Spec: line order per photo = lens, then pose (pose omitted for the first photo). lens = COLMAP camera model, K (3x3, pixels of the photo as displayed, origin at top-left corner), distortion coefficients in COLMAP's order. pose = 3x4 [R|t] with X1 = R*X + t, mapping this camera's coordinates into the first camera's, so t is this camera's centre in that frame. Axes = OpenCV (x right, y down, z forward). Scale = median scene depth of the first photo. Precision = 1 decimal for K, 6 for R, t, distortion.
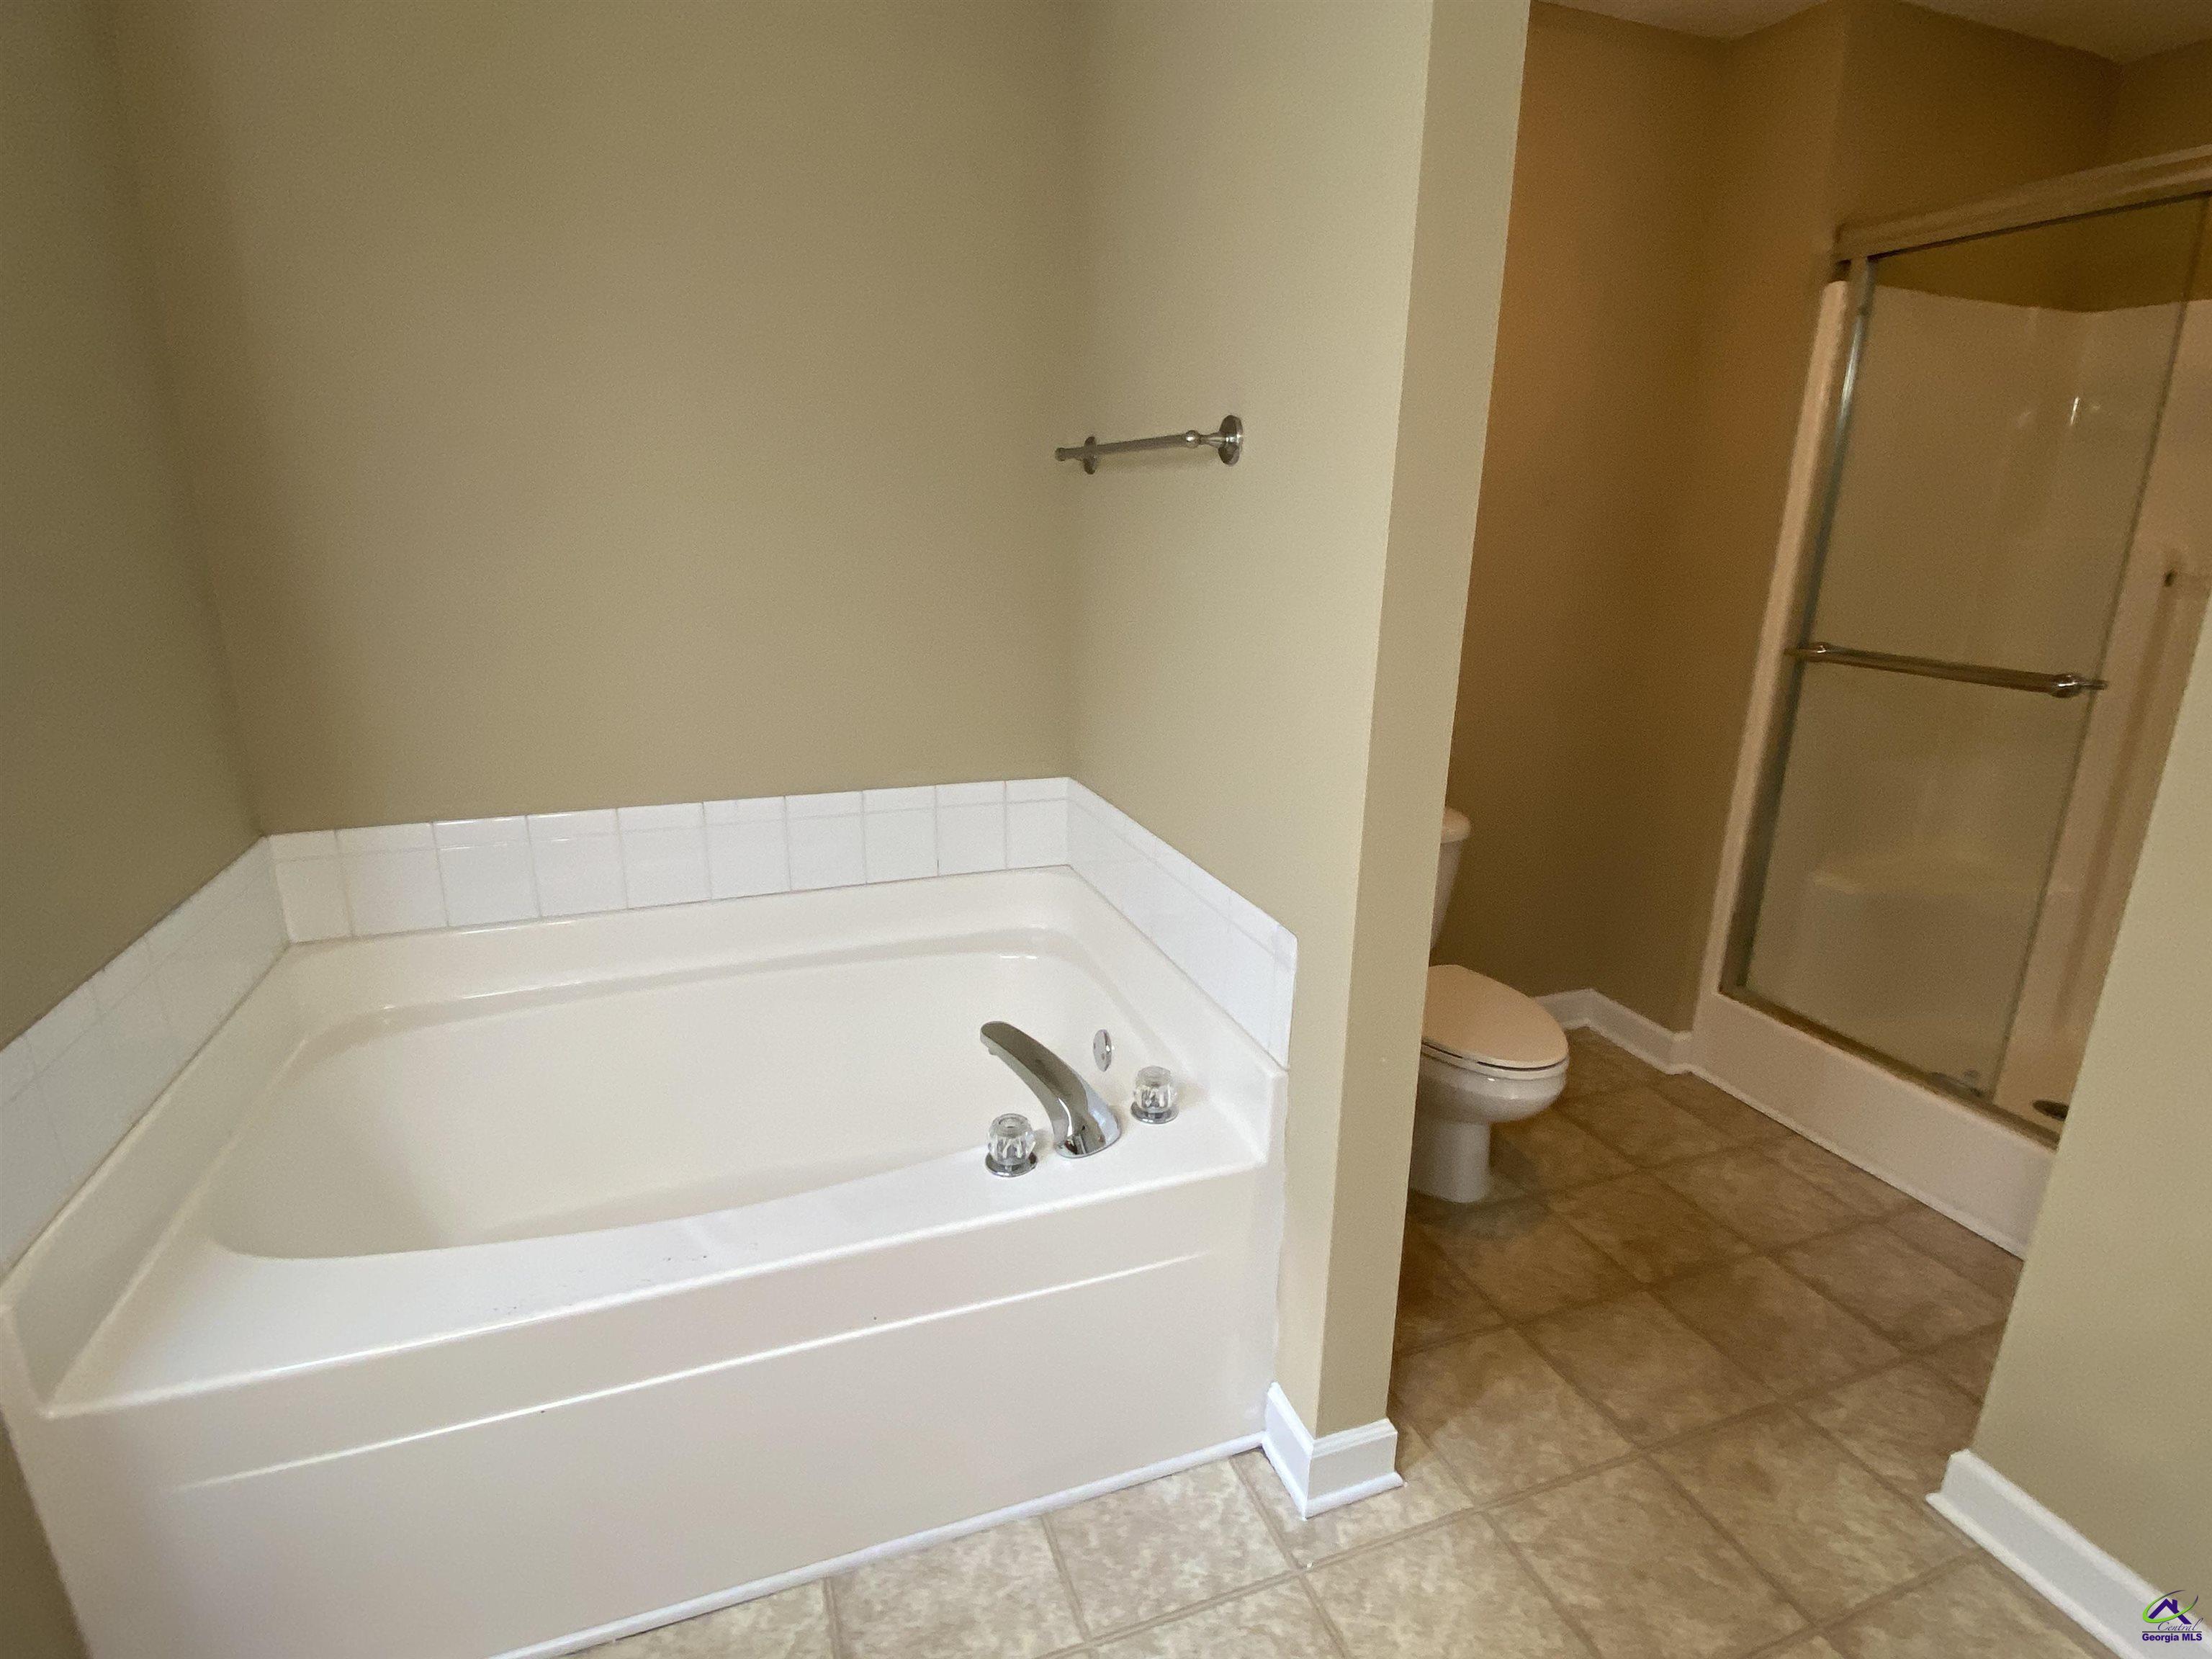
lens RADIAL K [[1095.9, 0, 1108.6], [0, 1095.9, 818.7], [0, 0, 1]] dist [0.068169, -0.063750]
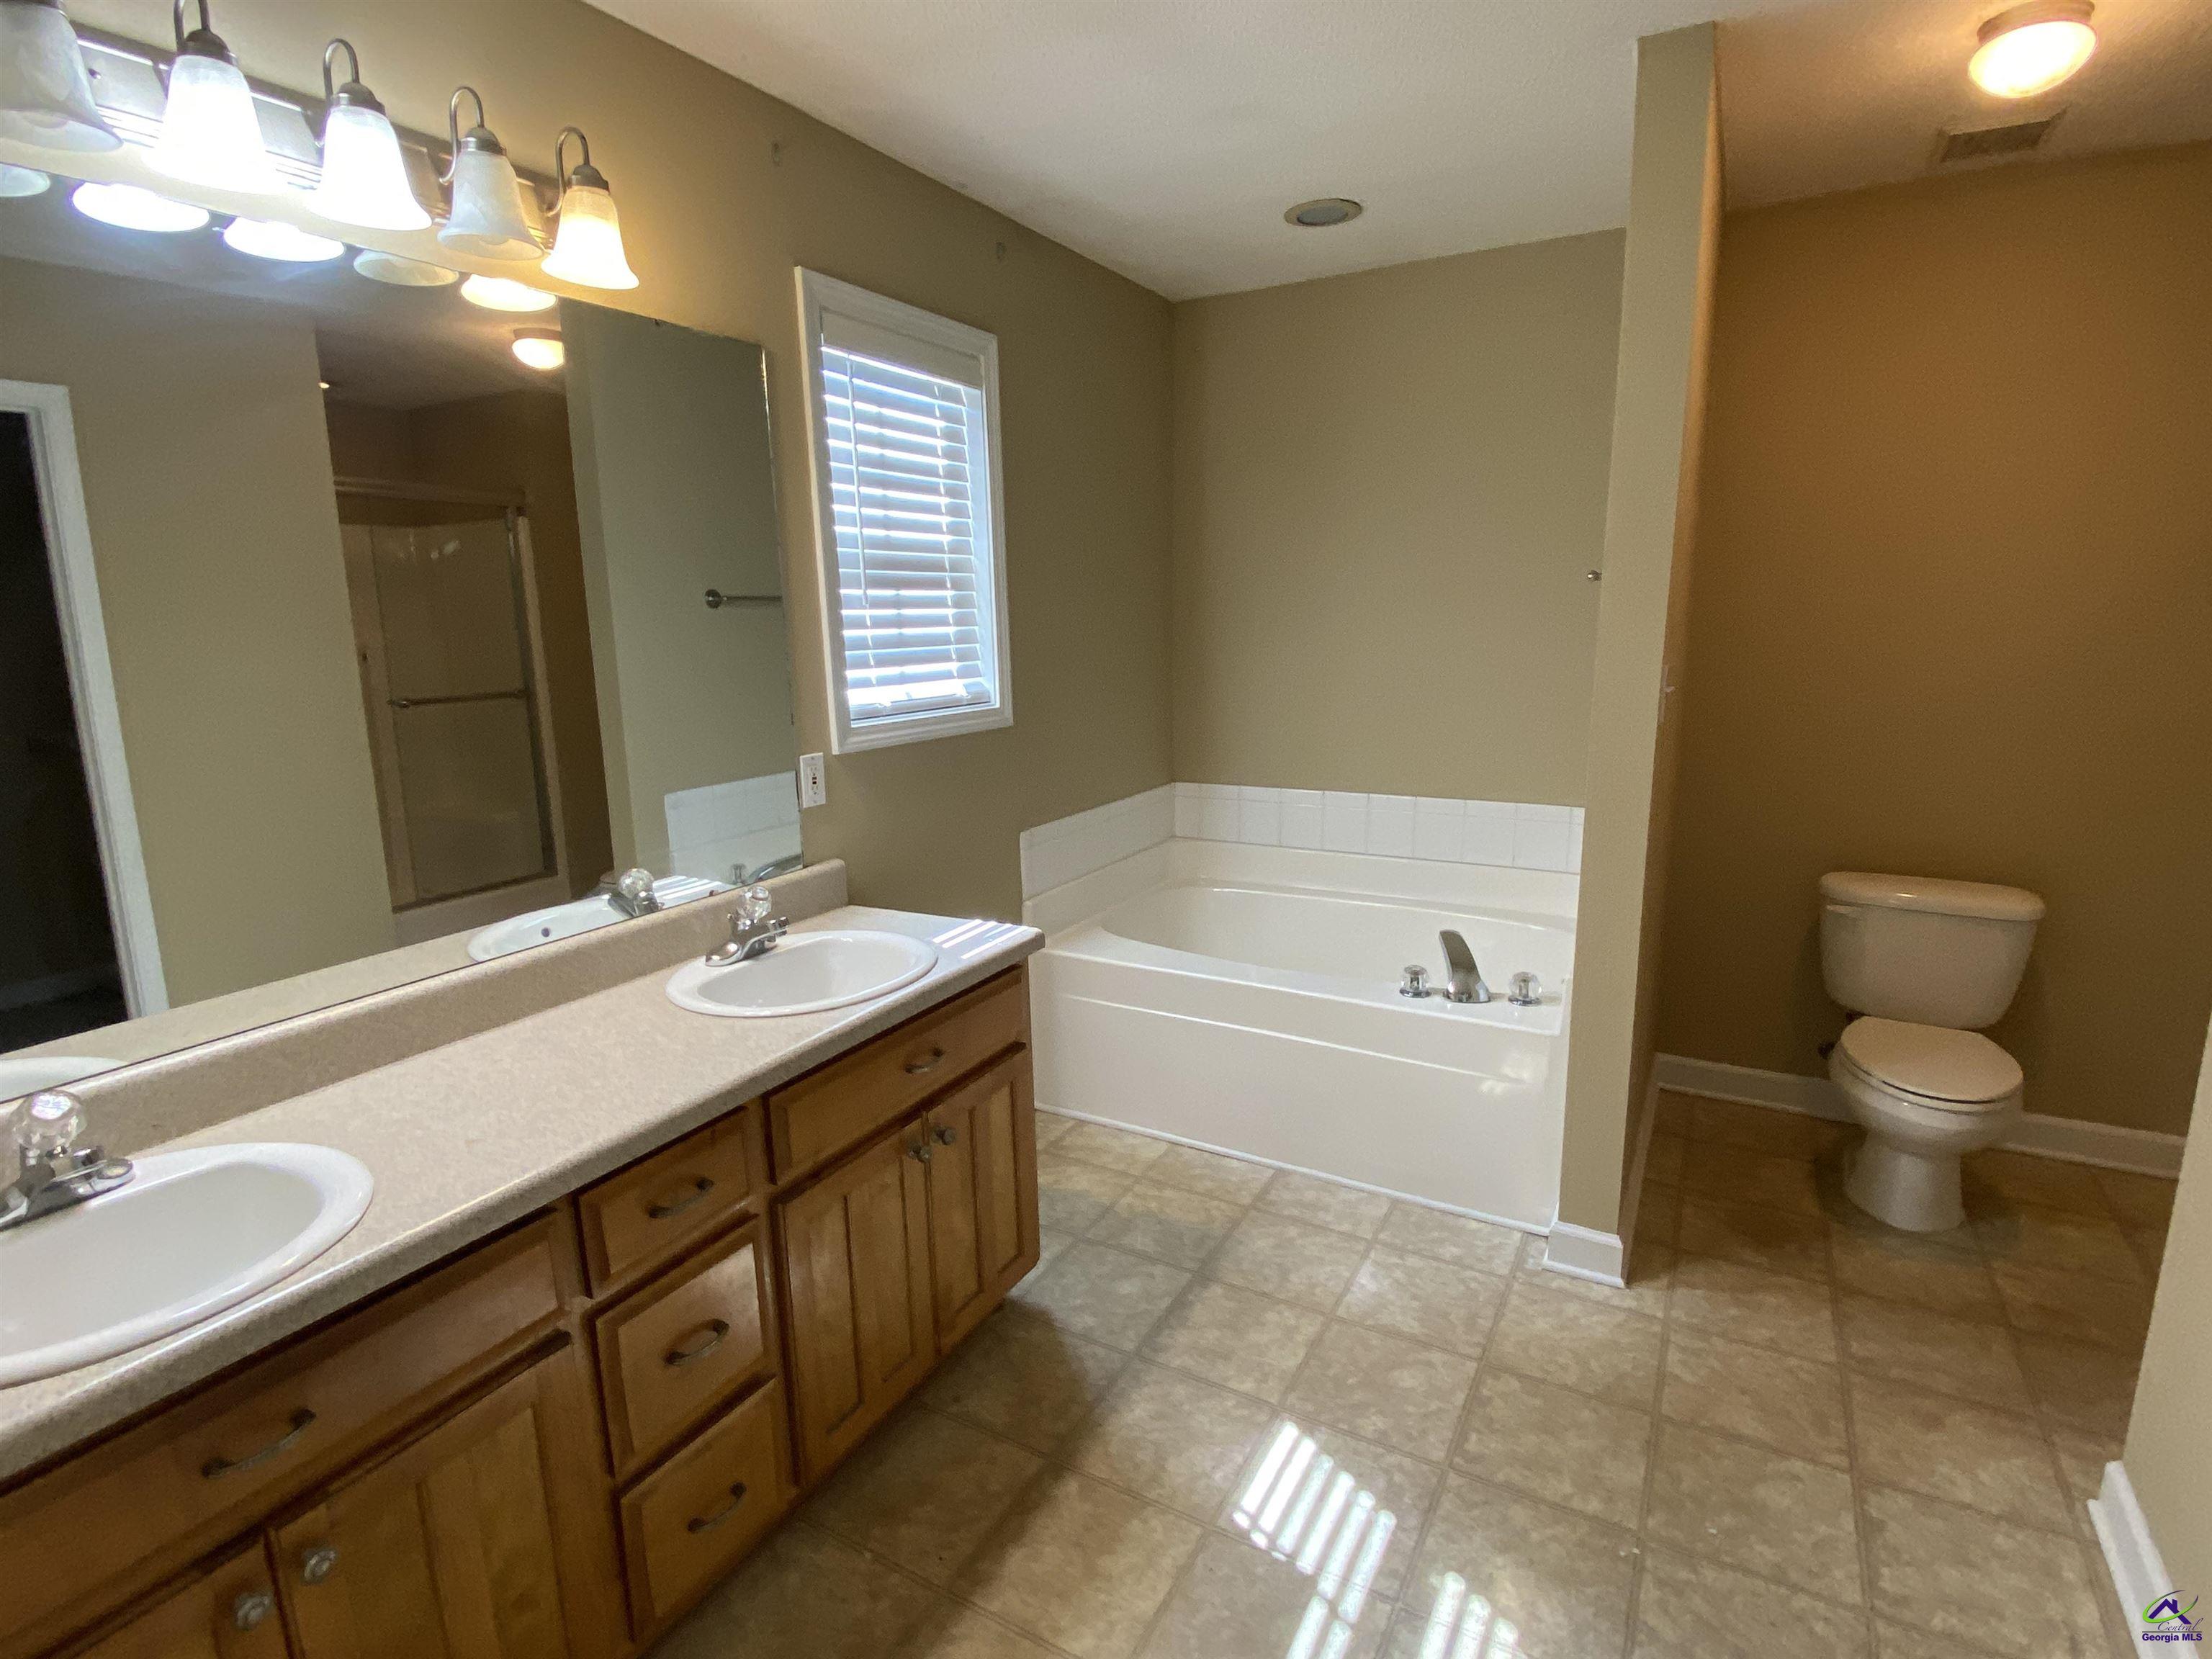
lens RADIAL K [[1095.9, 0, 1108.6], [0, 1095.9, 818.7], [0, 0, 1]] dist [0.068169, -0.063750]
pose [[0.648165, 0.117372, -0.752400, 0.838640], [-0.178190, 0.983996, -0.000004, 0.120704], [0.740358, 0.134073, 0.658706, -0.511365]]
